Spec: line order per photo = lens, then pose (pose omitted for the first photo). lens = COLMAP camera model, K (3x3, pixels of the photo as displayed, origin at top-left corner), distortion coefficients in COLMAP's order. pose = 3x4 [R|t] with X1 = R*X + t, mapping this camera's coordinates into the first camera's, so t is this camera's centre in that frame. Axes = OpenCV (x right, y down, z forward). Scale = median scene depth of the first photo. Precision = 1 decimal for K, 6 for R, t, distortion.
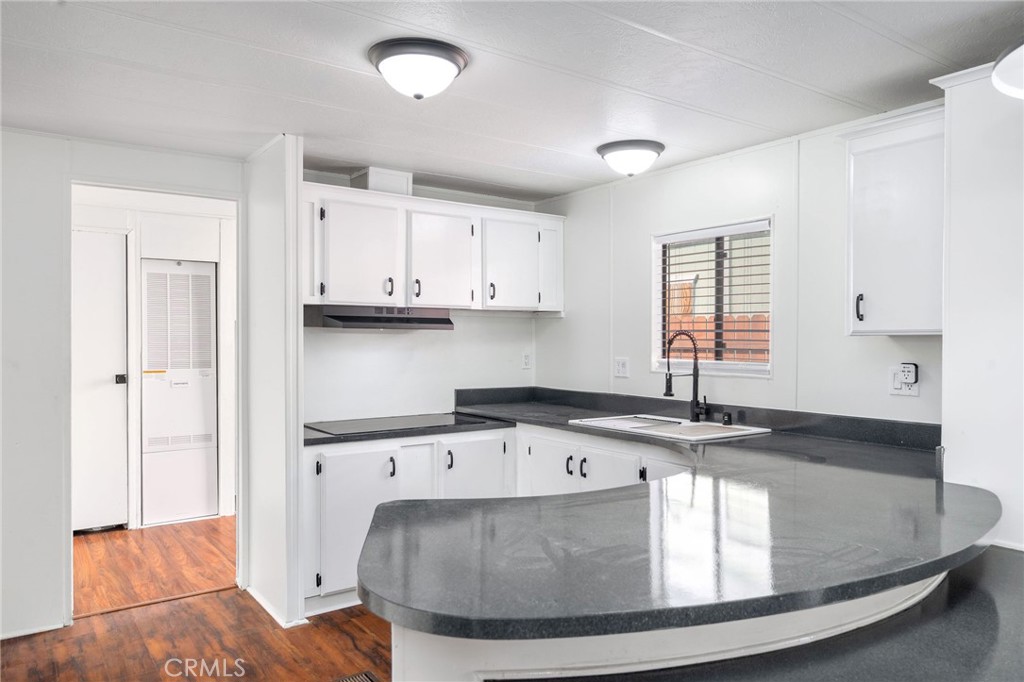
lens RADIAL K [[708.2, 0, 505.9], [0, 708.2, 339.6], [0, 0, 1]] dist [-0.004993, 0.000023]
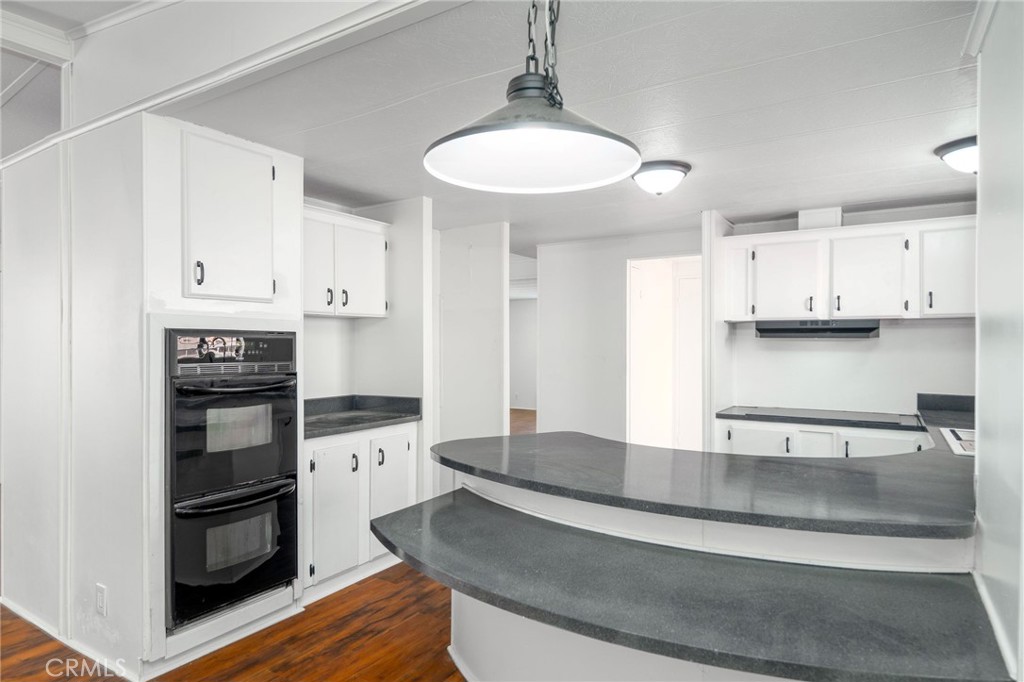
lens RADIAL K [[596.9, 0, 509.8], [0, 596.9, 343.8], [0, 0, 1]] dist [-0.000058, -0.001136]
pose [[0.366167, -0.002548, -0.930546, 0.613743], [-0.003518, 0.999985, -0.004122, 0.001777], [0.930543, 0.004783, 0.366152, 0.117637]]
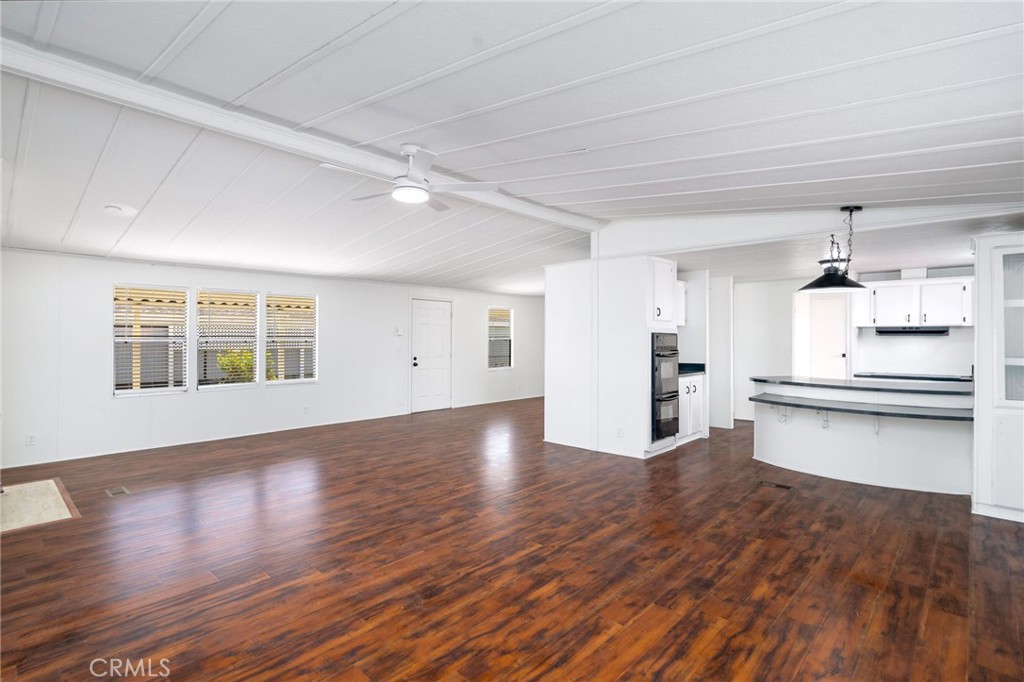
lens RADIAL K [[493.6, 0, 515.3], [0, 493.6, 338.5], [0, 0, 1]] dist [-0.005517, 0.000667]
pose [[0.184863, -0.004155, -0.982756, 1.224699], [-0.006133, 0.999967, -0.005381, 0.011633], [0.982745, 0.007022, 0.184831, -0.626291]]
